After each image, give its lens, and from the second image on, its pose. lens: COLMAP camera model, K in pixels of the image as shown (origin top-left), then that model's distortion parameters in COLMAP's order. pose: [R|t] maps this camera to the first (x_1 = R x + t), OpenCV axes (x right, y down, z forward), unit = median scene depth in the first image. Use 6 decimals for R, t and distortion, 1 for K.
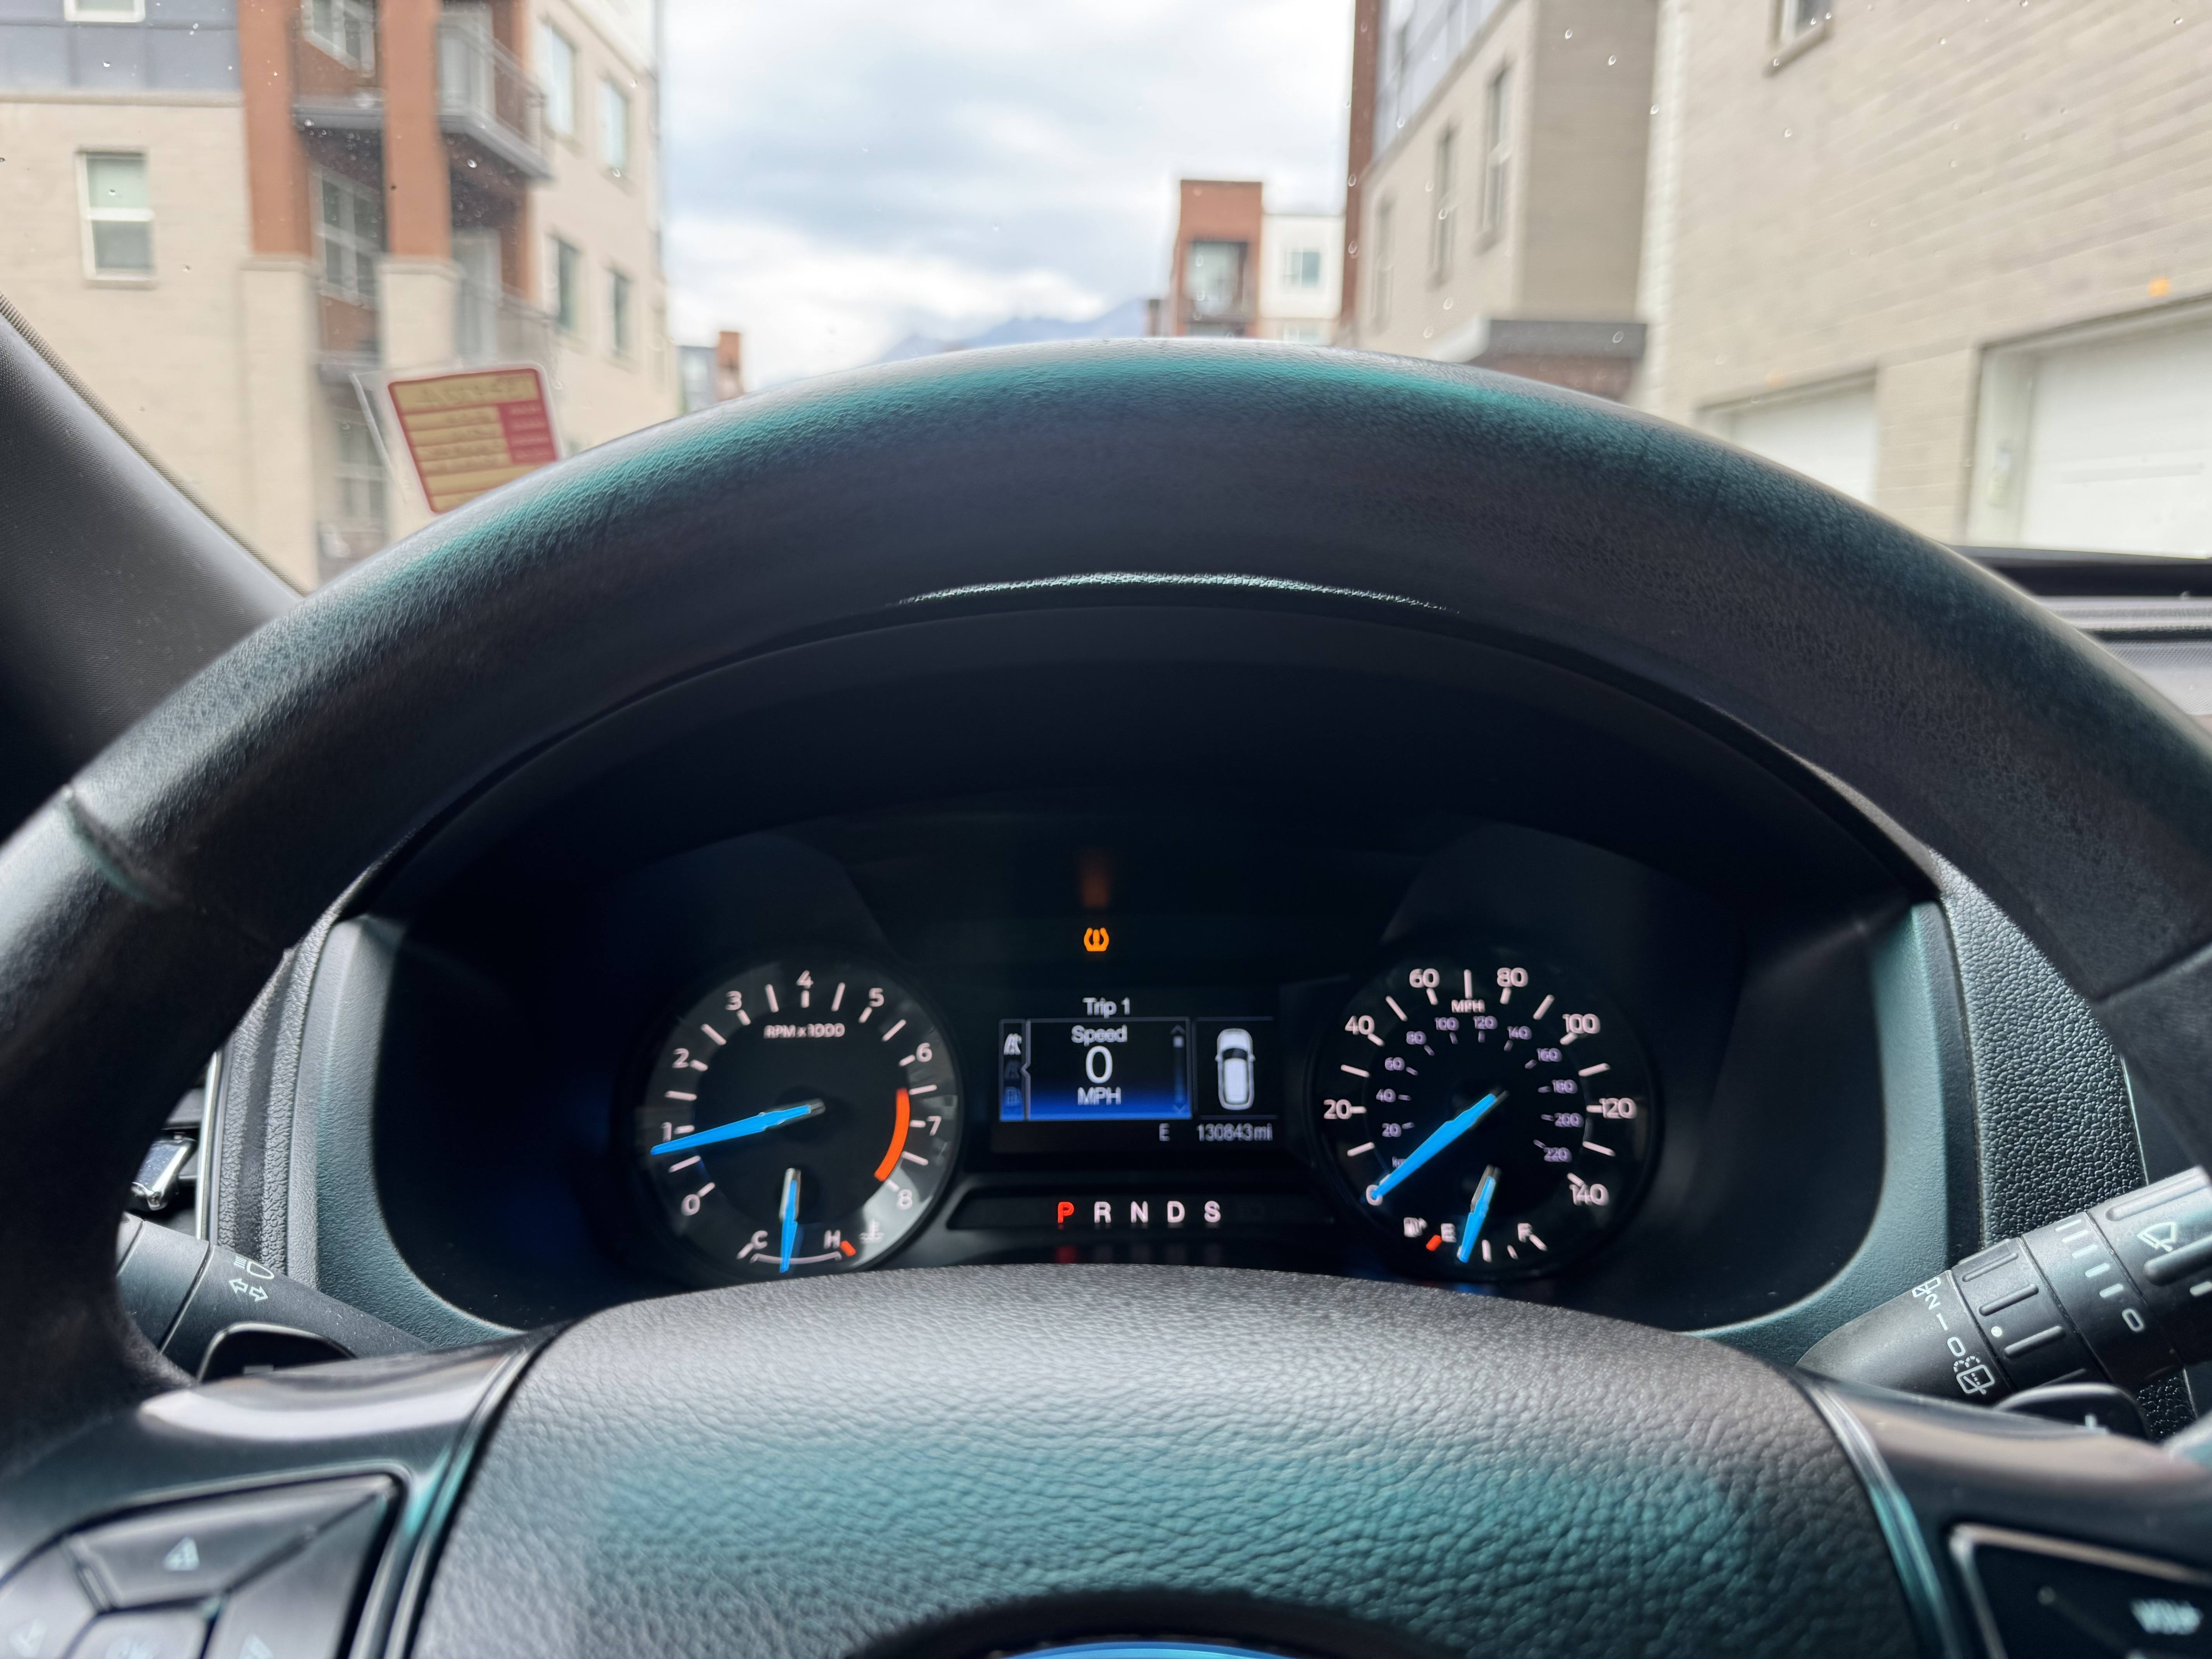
lens RADIAL K [[1616.1, 0, 1098.7], [0, 1616.1, 836.5], [0, 0, 1]] dist [-0.015881, -0.009416]
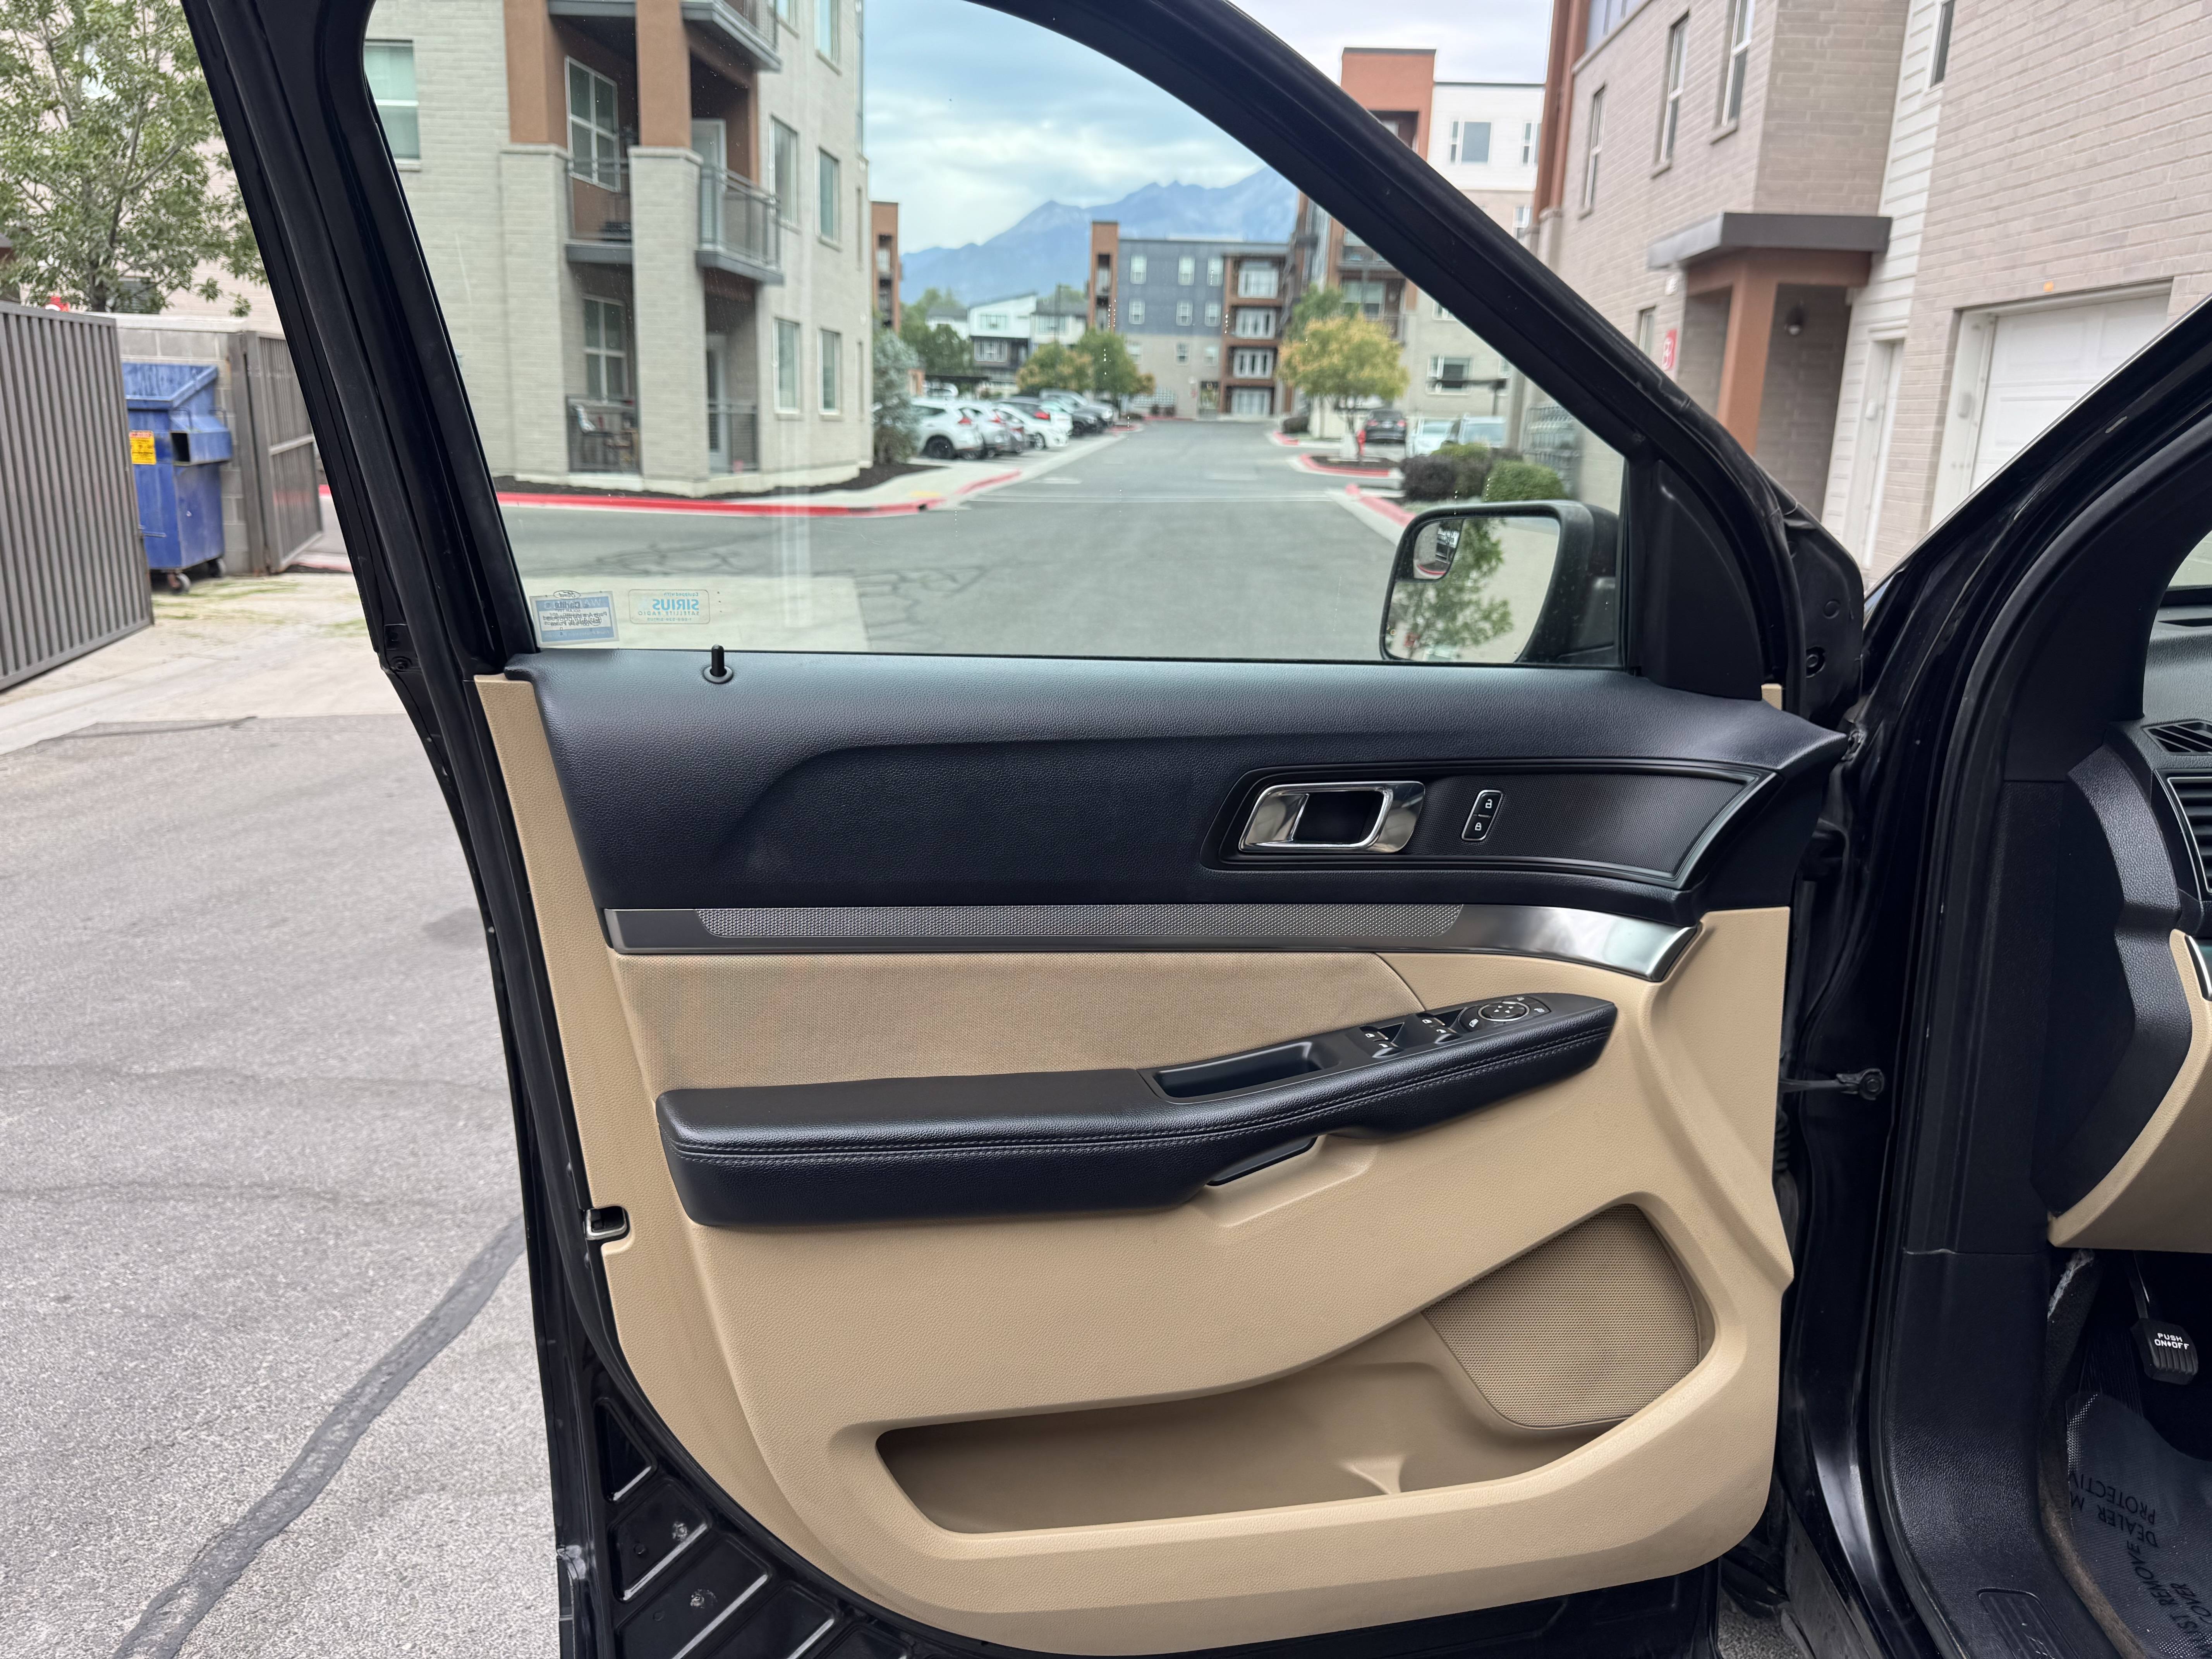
lens RADIAL K [[1579.4, 0, 1101.4], [0, 1579.4, 829.9], [0, 0, 1]] dist [0.000602, -0.024049]
pose [[0.997068, 0.029033, -0.070796, -0.052388], [-0.023619, 0.996817, 0.076147, 0.001309], [0.072782, -0.074252, 0.994580, -0.038296]]
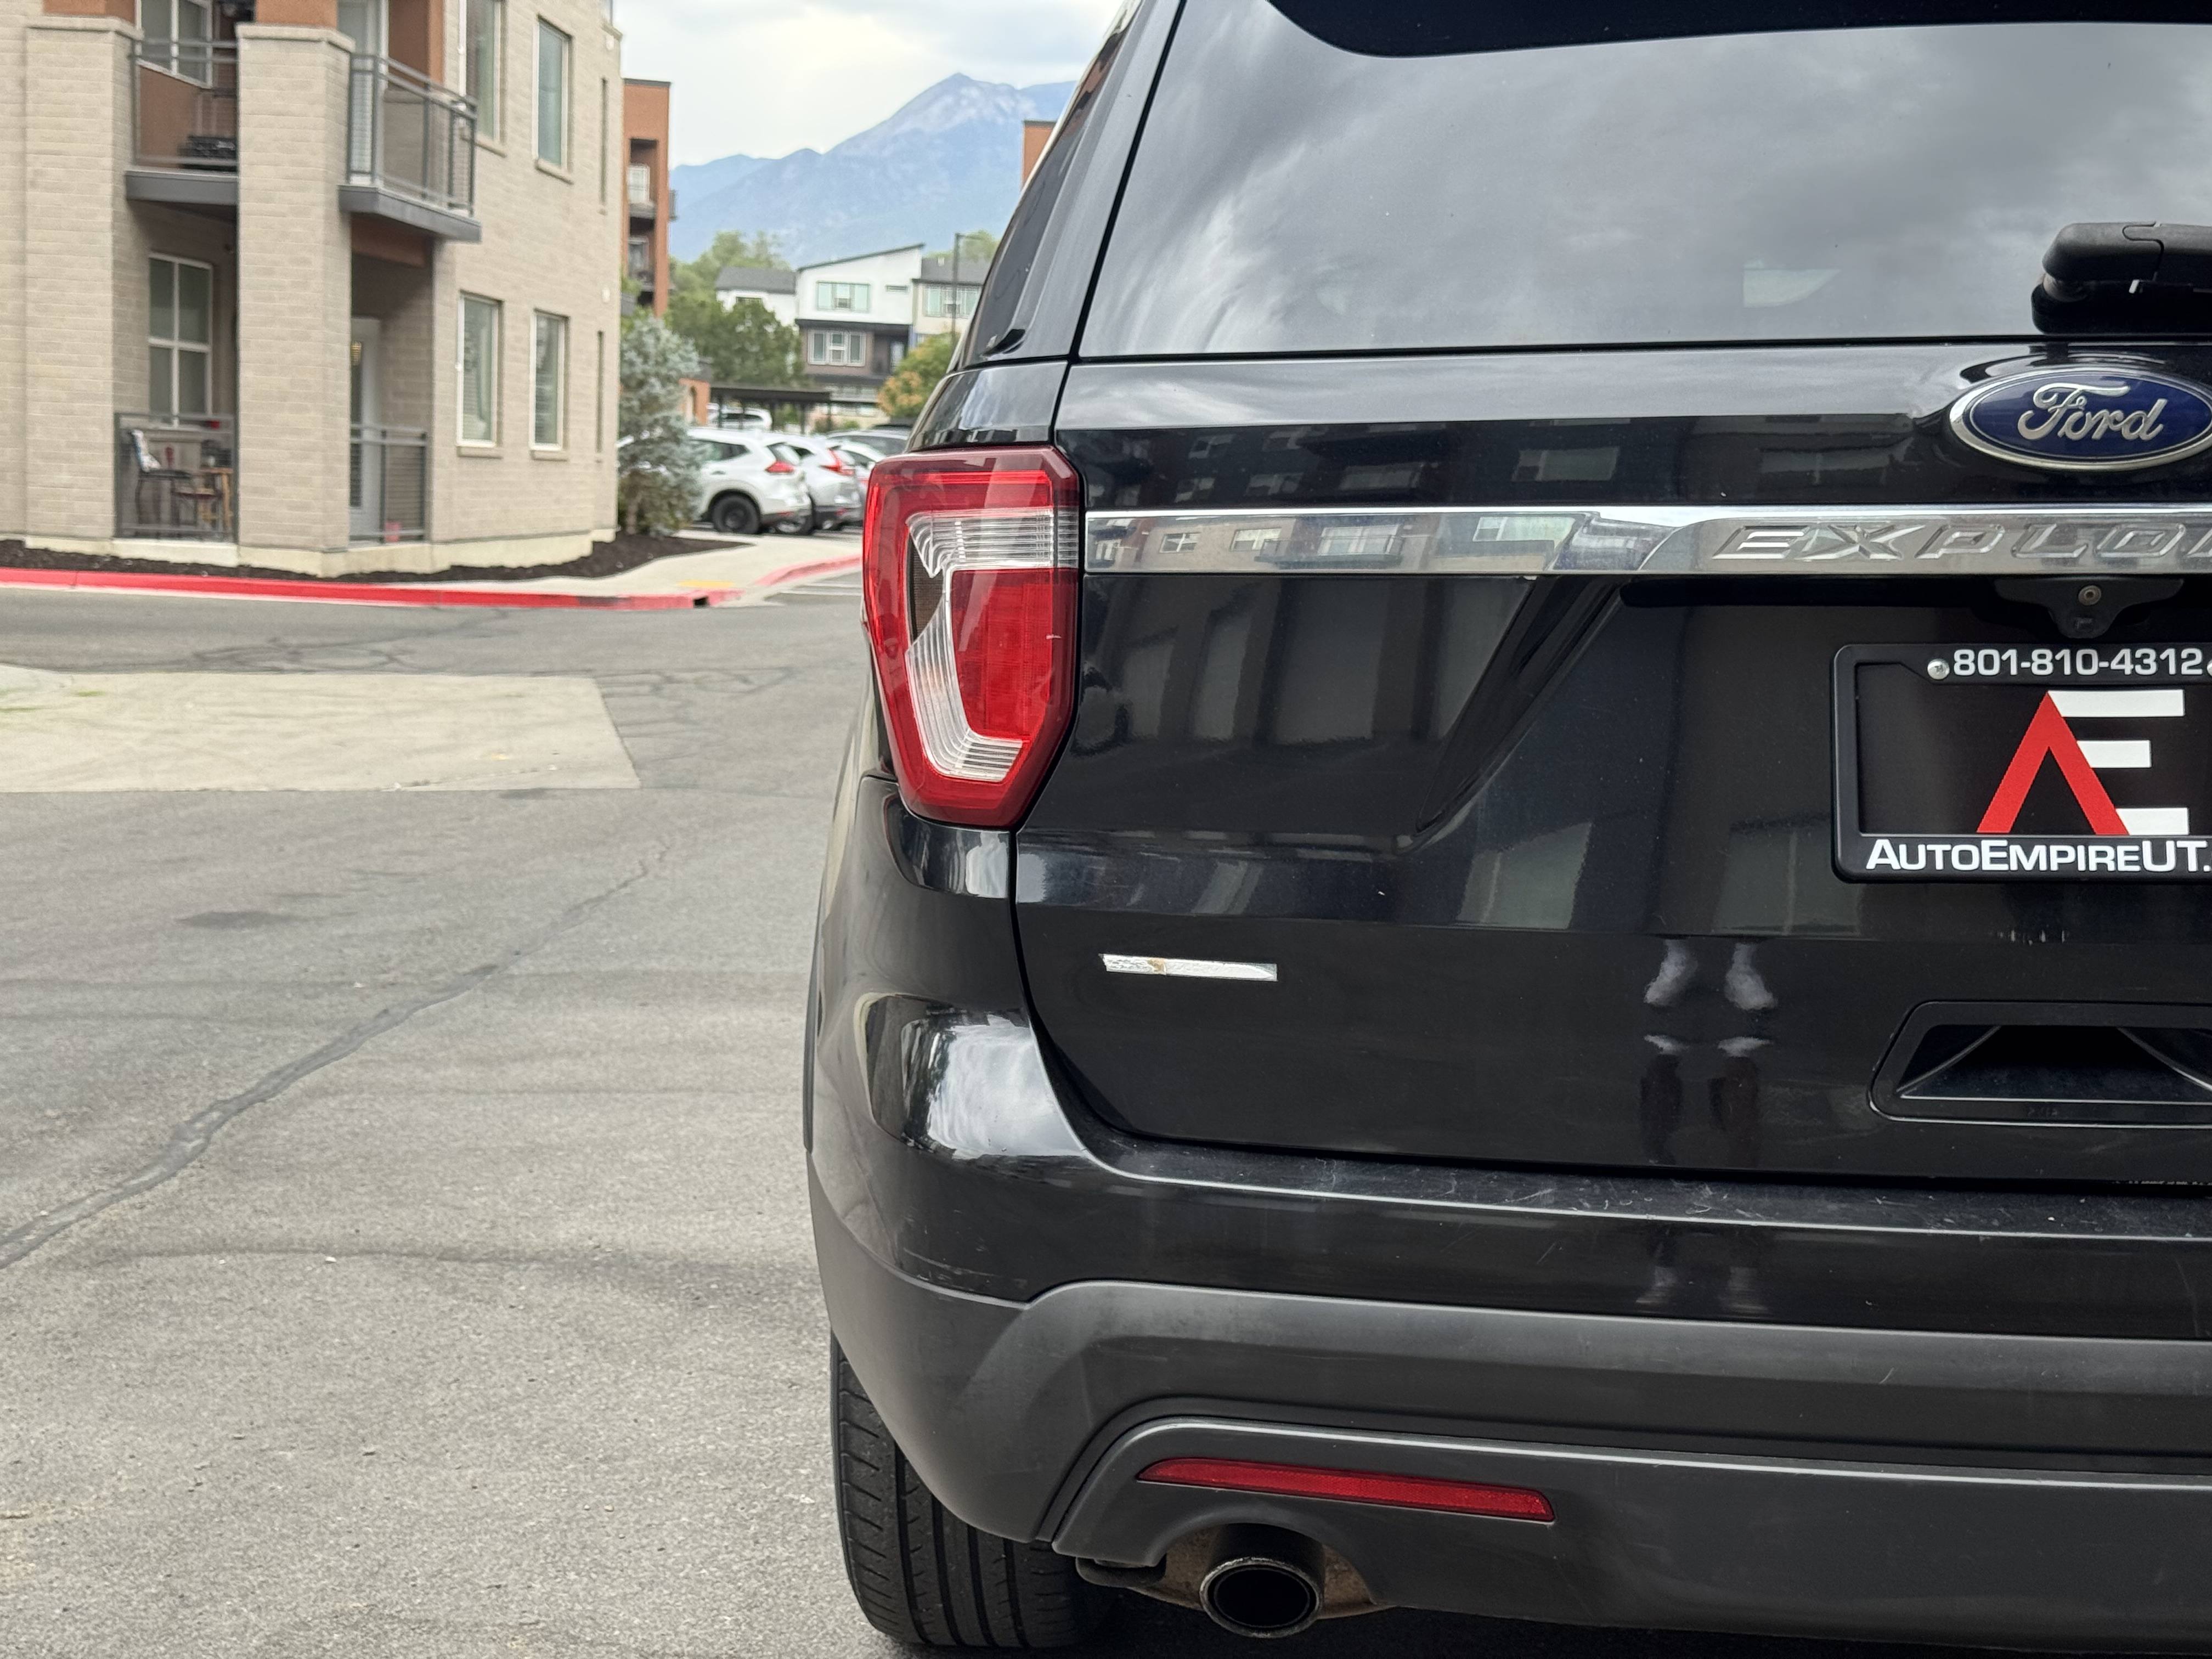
lens RADIAL K [[3156.5, 0, 1106.0], [0, 3156.5, 829.5], [0, 0, 1]] dist [0.064404, 0.007679]
pose [[0.998018, 0.023648, -0.058316, -0.011798], [-0.027594, 0.997316, -0.067813, 0.045462], [0.056556, 0.069288, 0.995992, -0.242794]]
